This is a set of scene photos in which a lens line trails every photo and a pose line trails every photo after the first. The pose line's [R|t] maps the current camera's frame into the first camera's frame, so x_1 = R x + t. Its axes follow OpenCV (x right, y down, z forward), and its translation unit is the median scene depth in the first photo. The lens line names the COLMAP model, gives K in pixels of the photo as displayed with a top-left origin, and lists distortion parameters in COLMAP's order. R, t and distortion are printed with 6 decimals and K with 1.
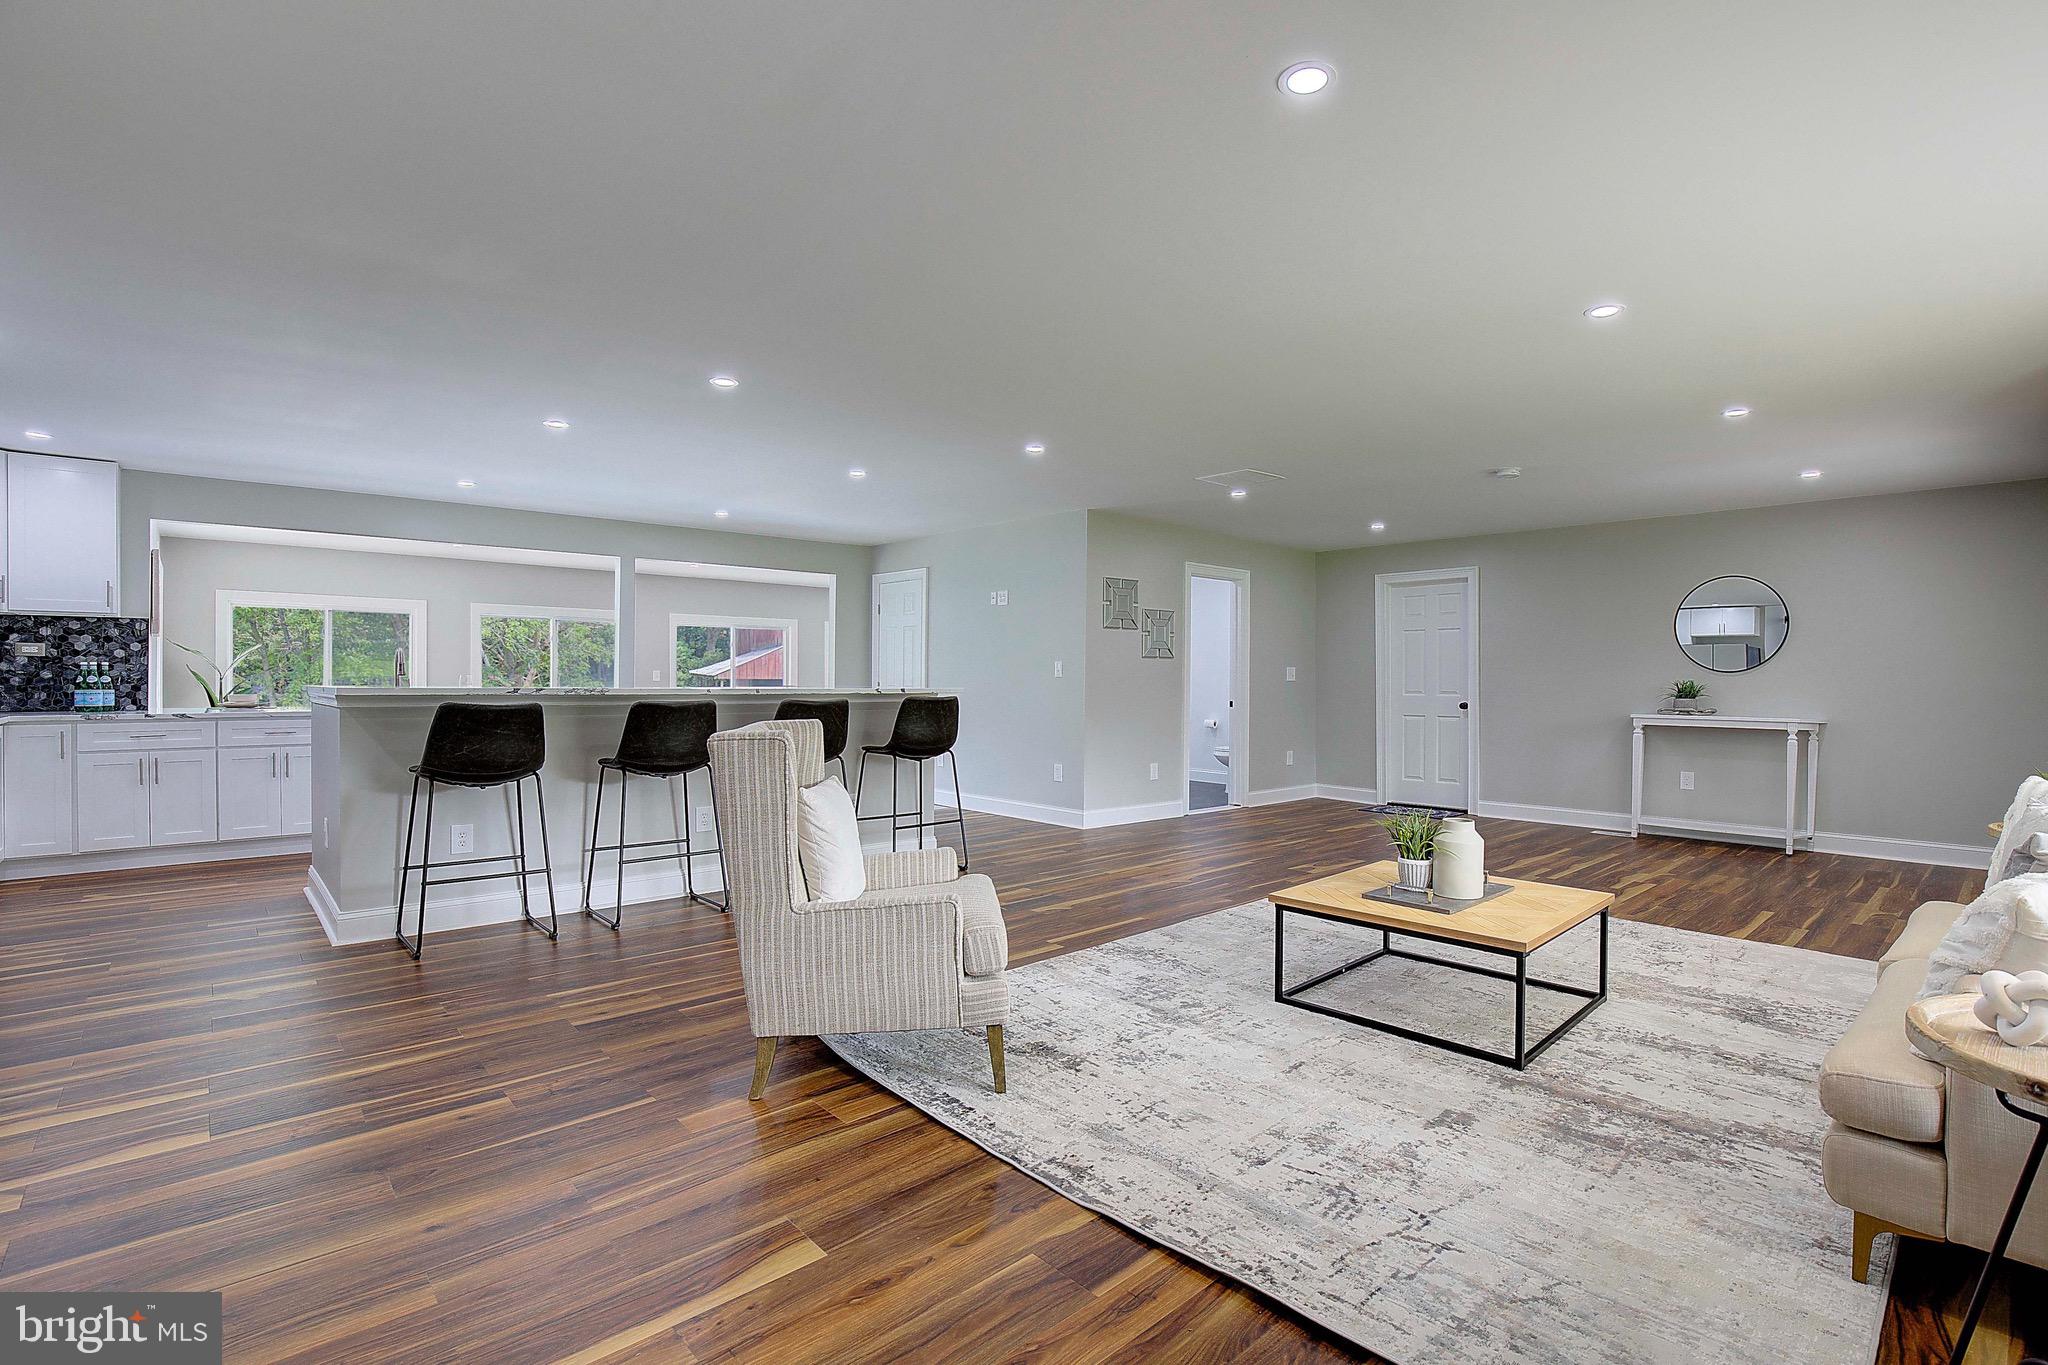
lens RADIAL K [[949.8, 0, 1034.4], [0, 949.8, 700.8], [0, 0, 1]] dist [-0.031494, 0.000957]
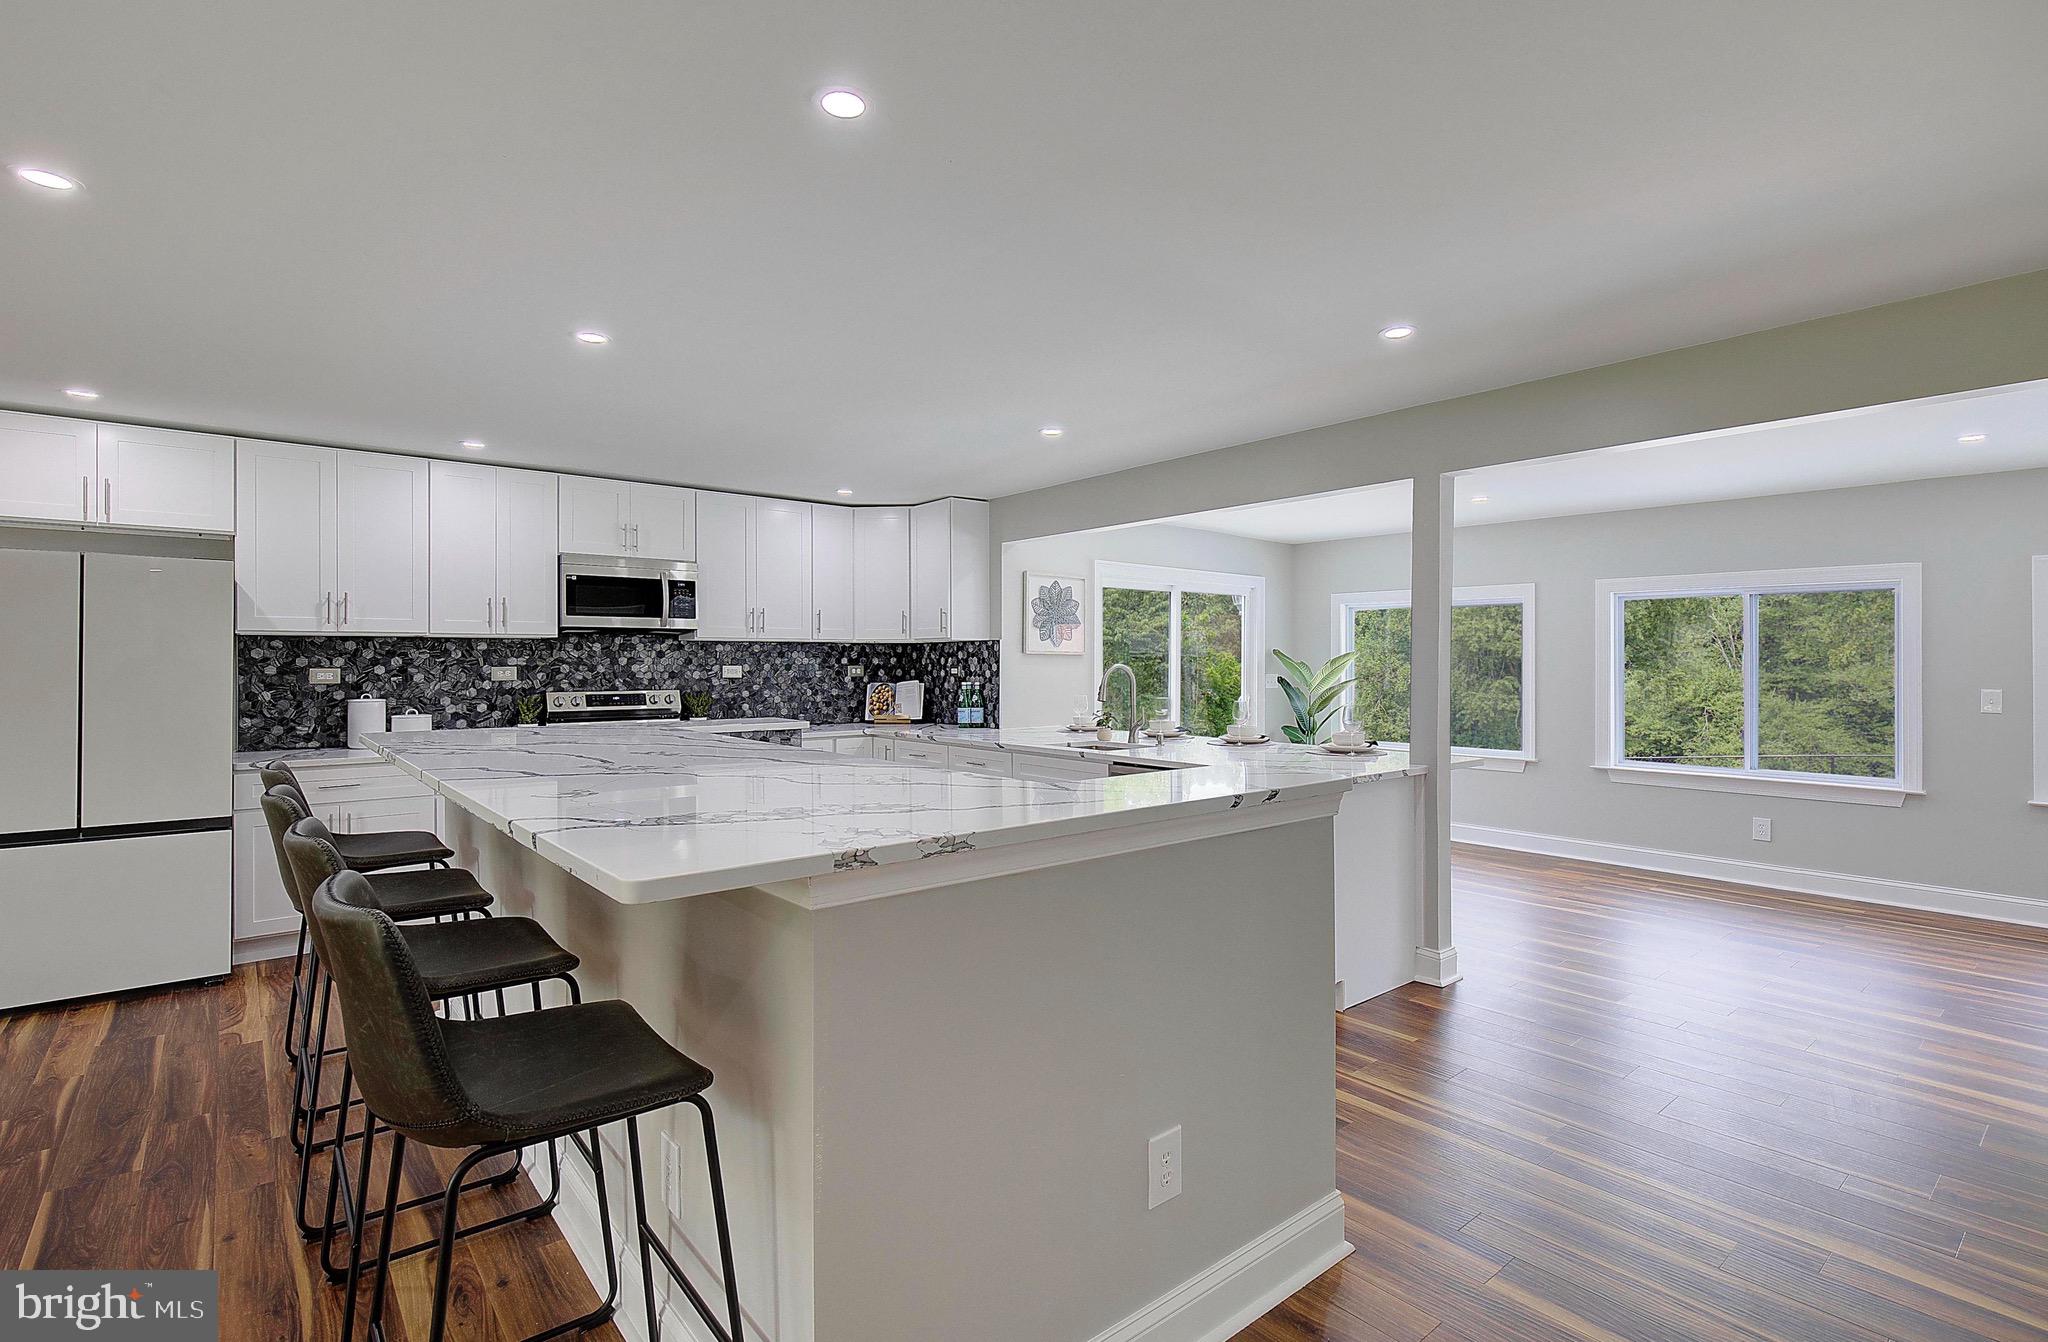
lens RADIAL K [[975.2, 0, 1067.5], [0, 975.2, 659.0], [0, 0, 1]] dist [-0.001101, 0.000671]
pose [[-0.025121, -0.006725, -0.999662, 0.183093], [-0.021750, 0.999744, -0.006179, -0.087997], [0.999448, 0.021587, -0.025261, 1.548099]]
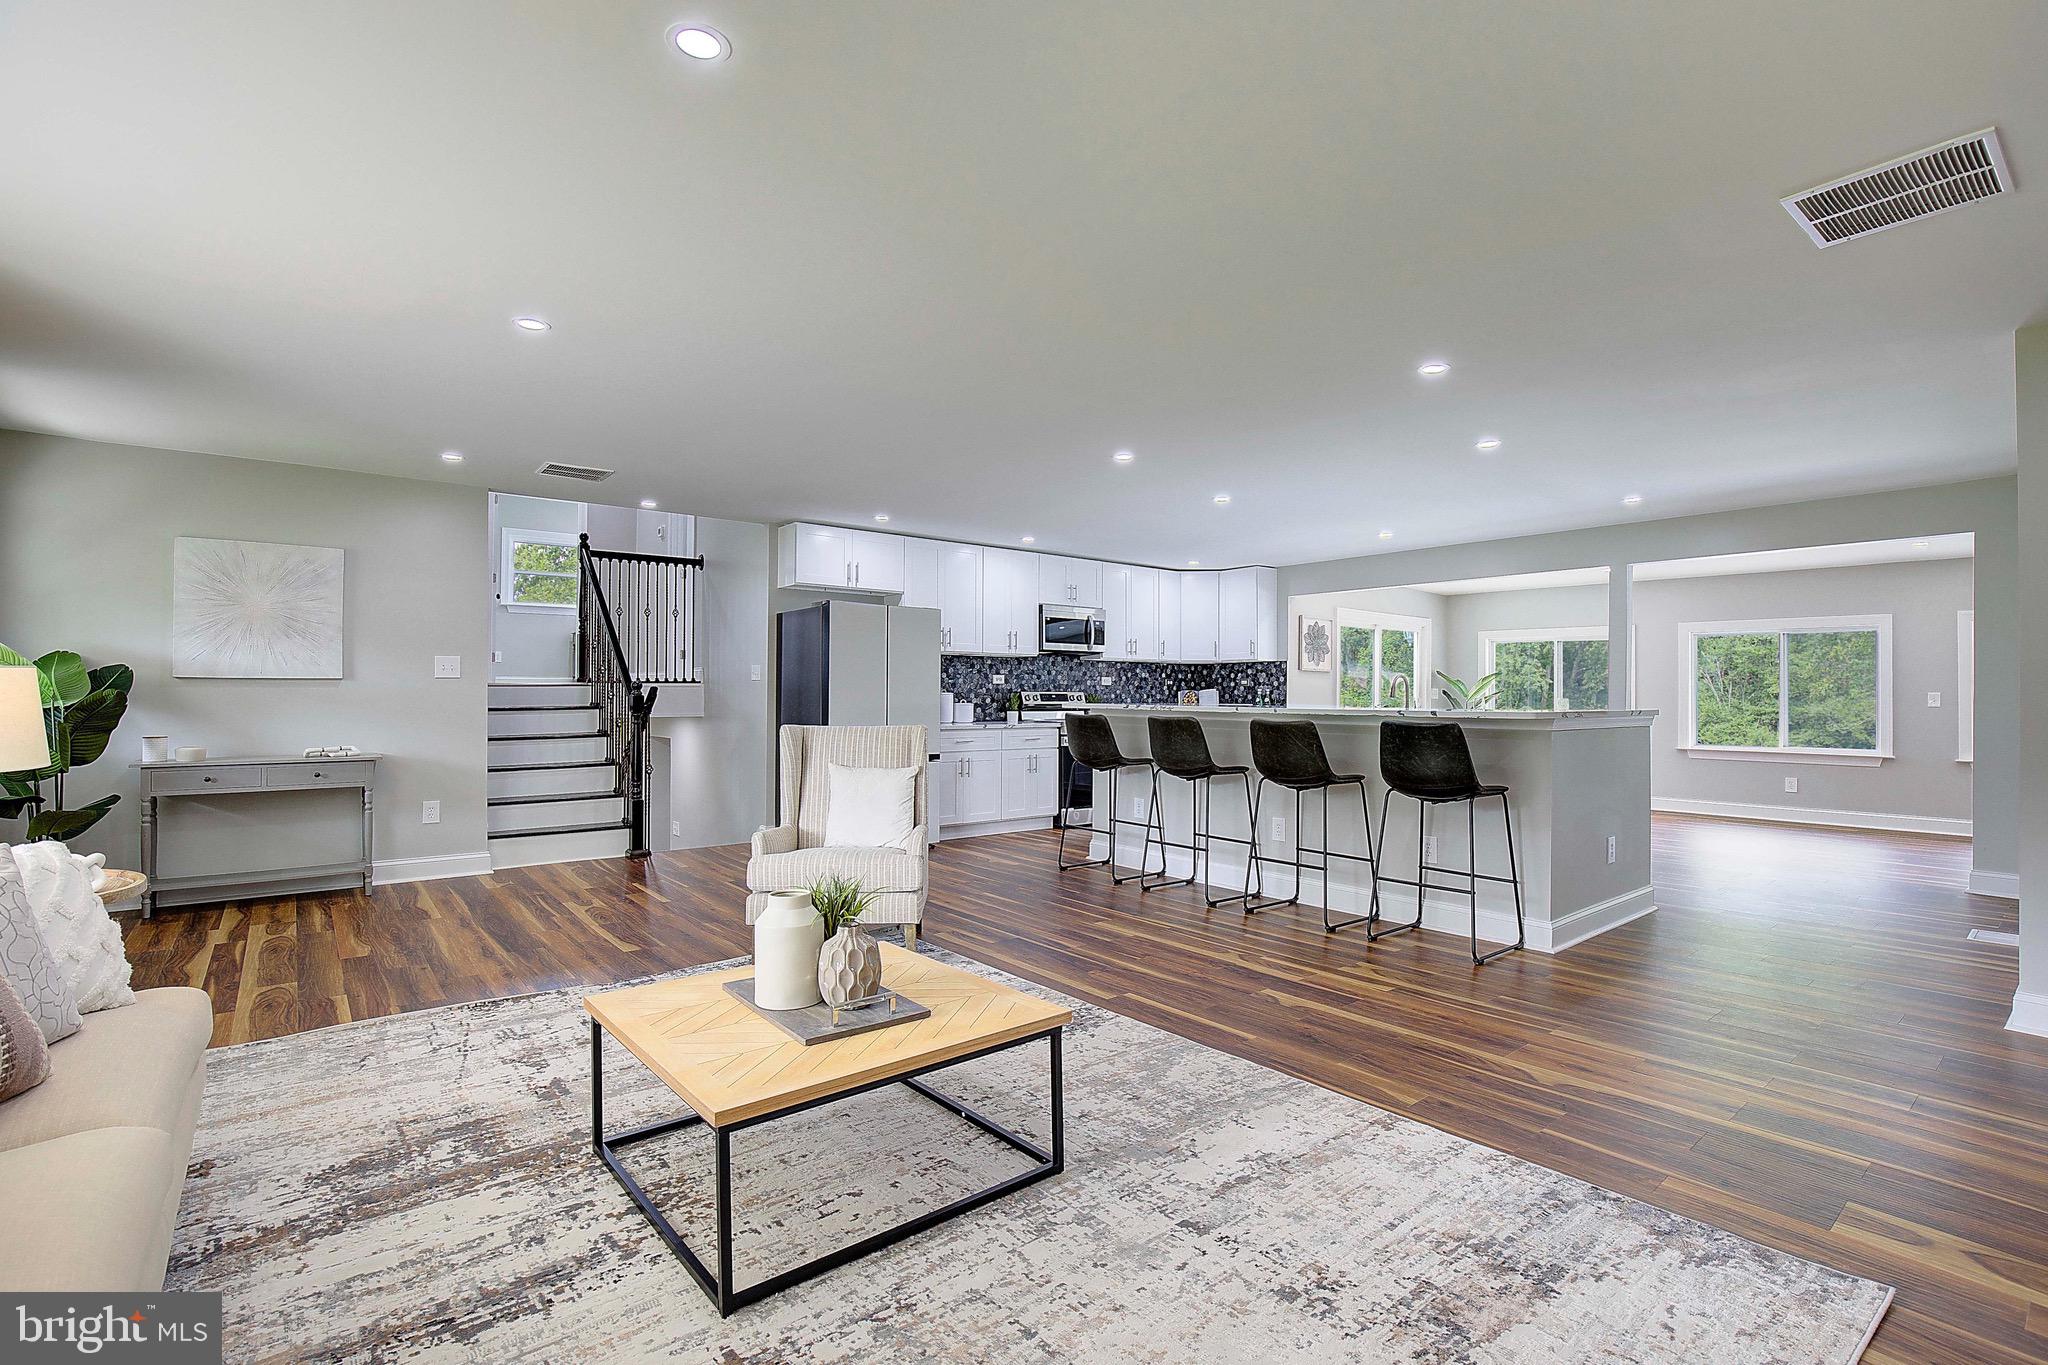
lens RADIAL K [[934.7, 0, 1053.6], [0, 934.7, 692.4], [0, 0, 1]] dist [-0.026649, -0.000024]
pose [[-0.045752, -0.007132, -0.998927, 0.887428], [-0.027699, 0.999599, -0.005869, -0.022140], [0.998569, 0.027401, -0.045931, 0.953480]]
